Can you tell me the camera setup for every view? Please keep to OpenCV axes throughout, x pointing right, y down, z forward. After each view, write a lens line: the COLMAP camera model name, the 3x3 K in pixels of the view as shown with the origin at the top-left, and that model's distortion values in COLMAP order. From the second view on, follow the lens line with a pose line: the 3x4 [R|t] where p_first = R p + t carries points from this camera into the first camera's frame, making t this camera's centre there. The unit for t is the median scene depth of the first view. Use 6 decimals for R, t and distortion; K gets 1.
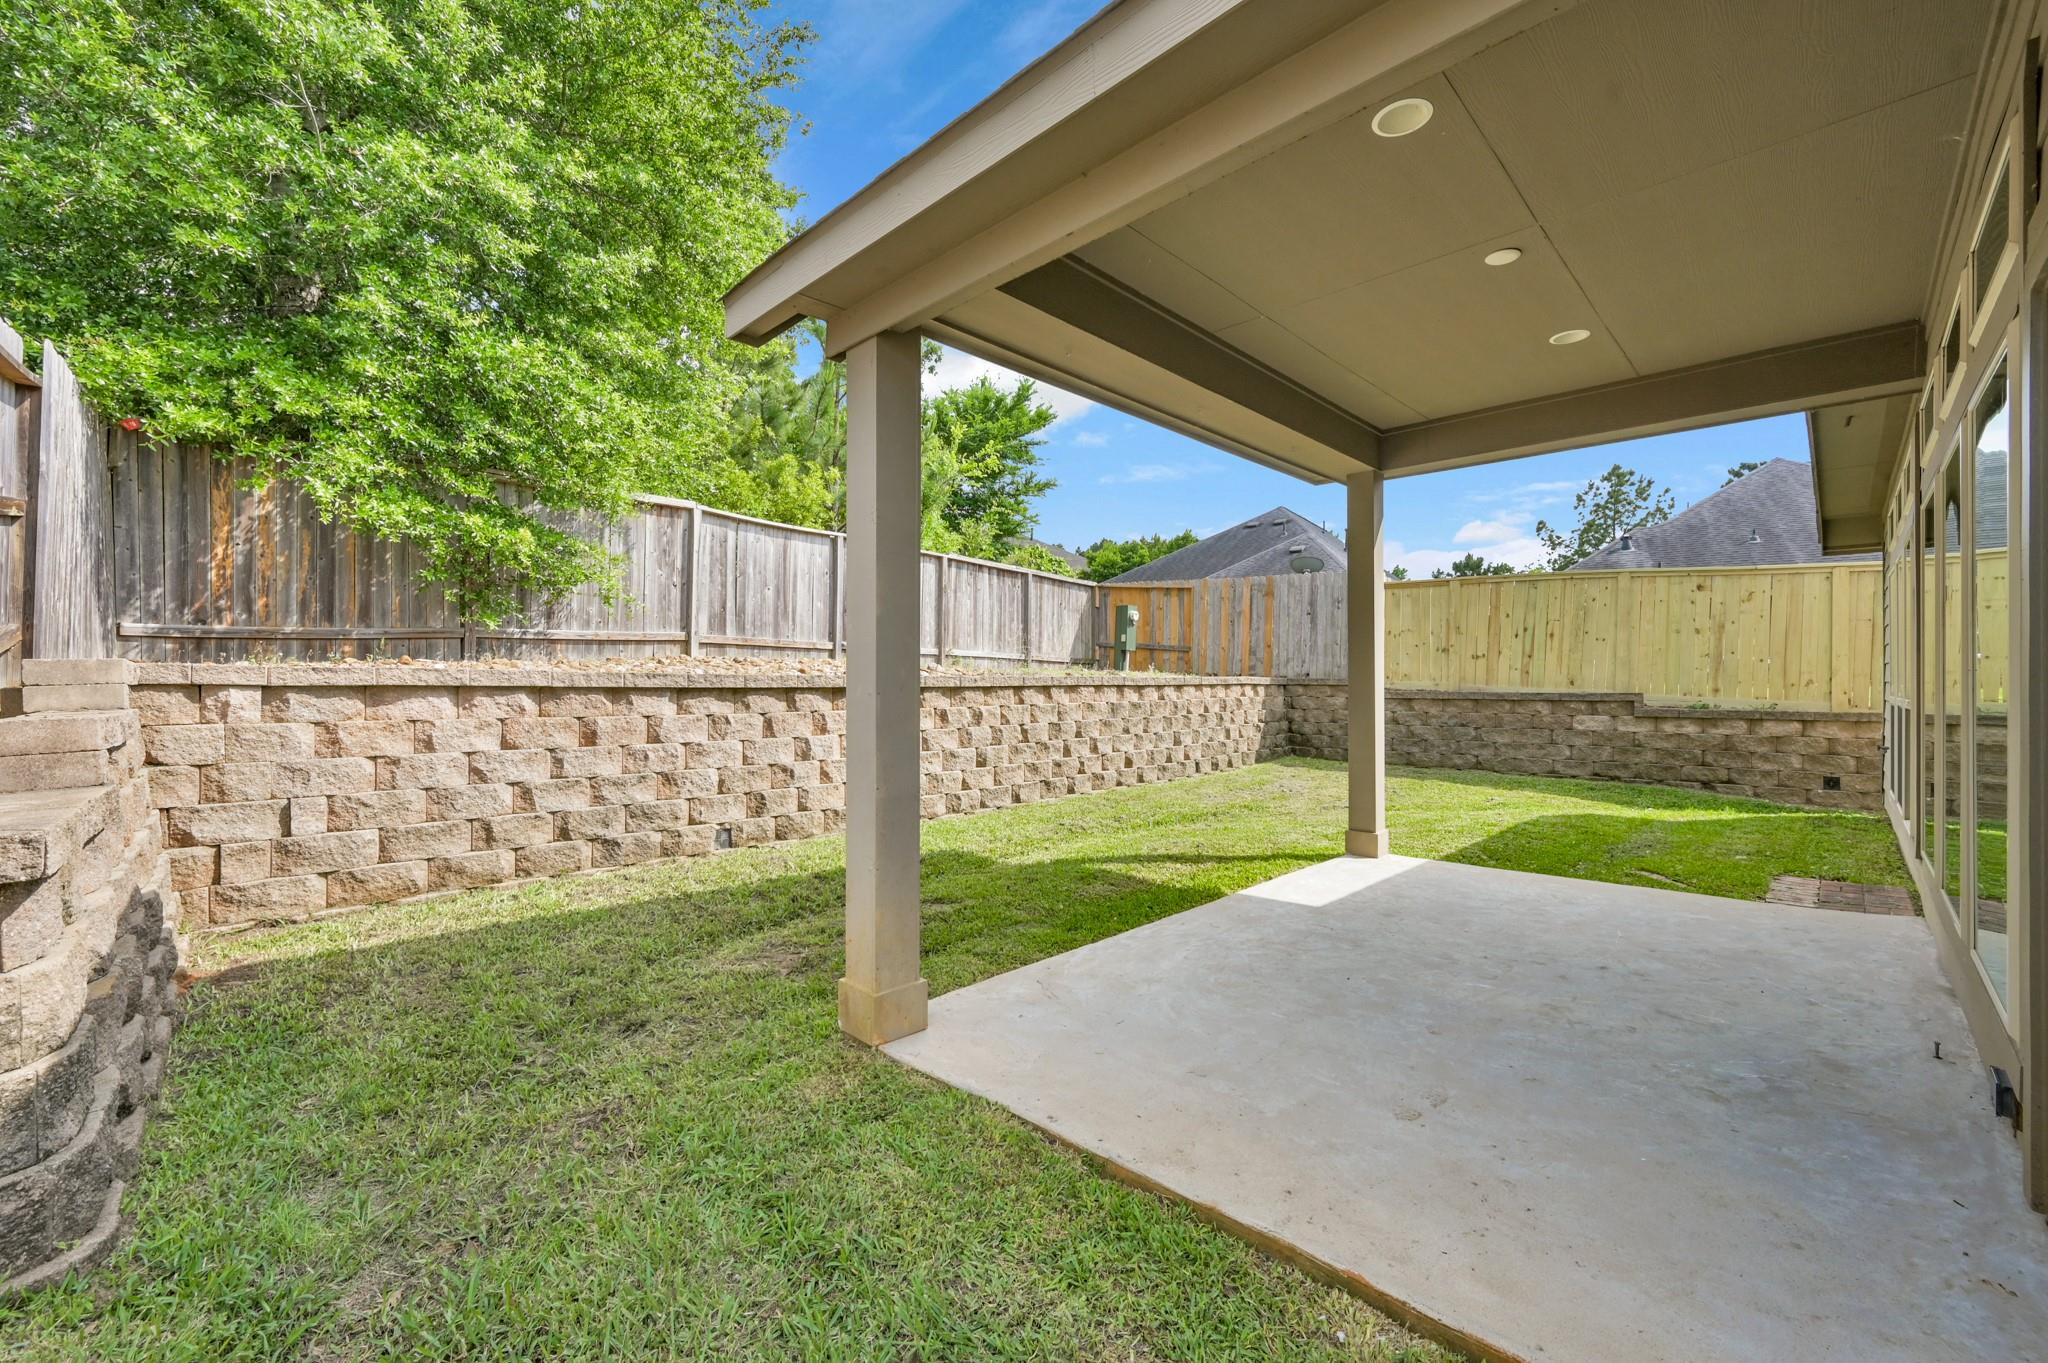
lens RADIAL K [[817.9, 0, 1012.7], [0, 817.9, 684.9], [0, 0, 1]] dist [0.003995, -0.000081]
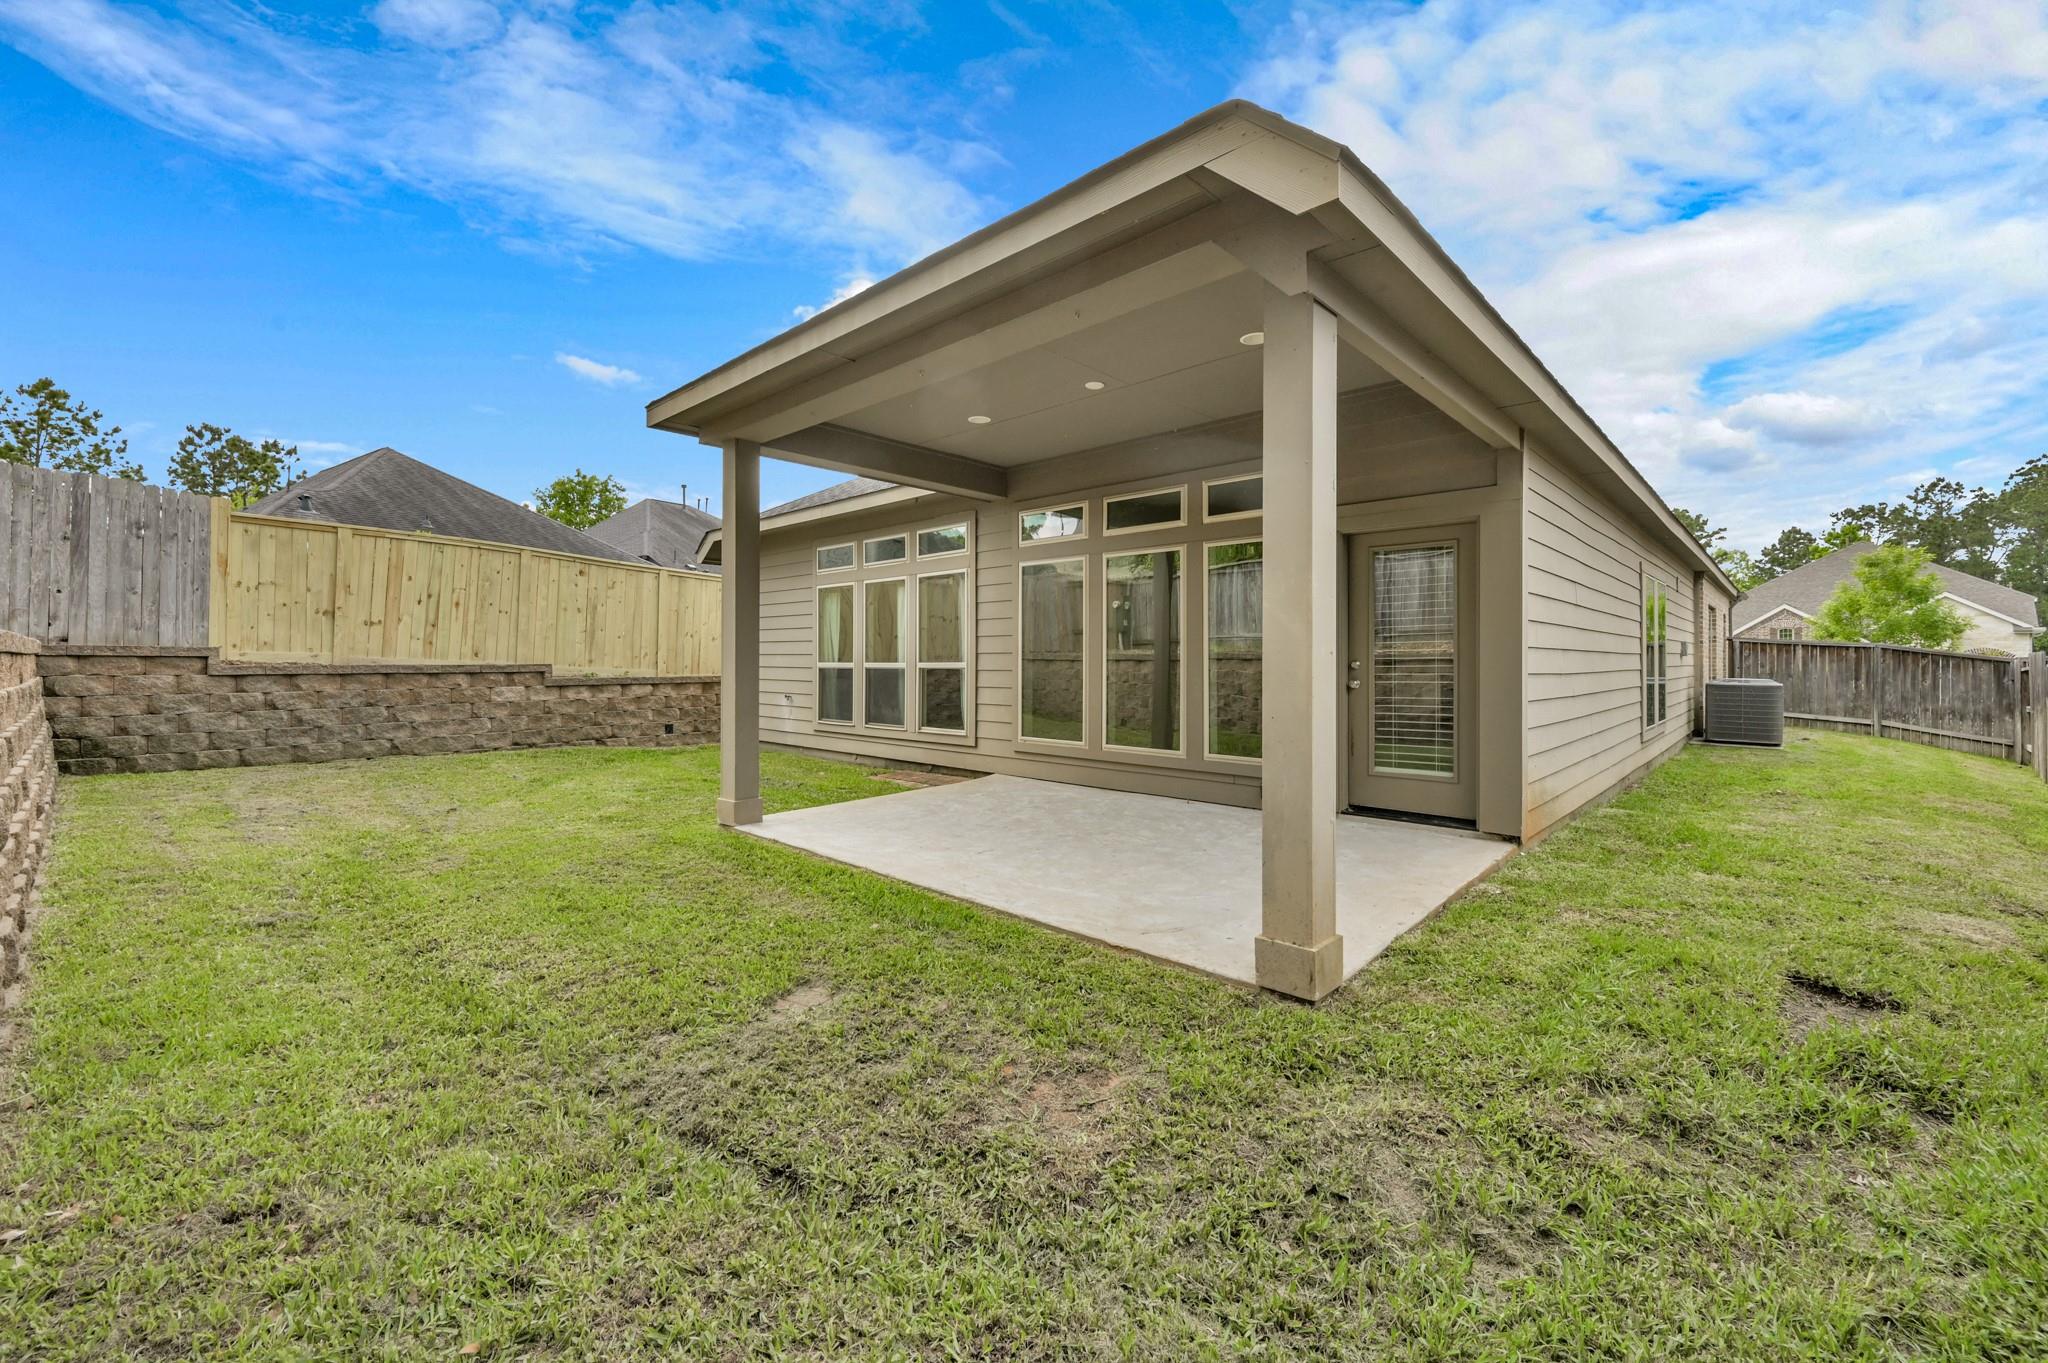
lens RADIAL K [[817.9, 0, 1029.4], [0, 817.9, 662.3], [0, 0, 1]] dist [0.003995, -0.000081]
pose [[-0.030992, -0.003270, 0.999514, -0.327942], [0.002429, 0.999991, 0.003347, 0.005084], [-0.999517, 0.002531, -0.030984, 0.384825]]
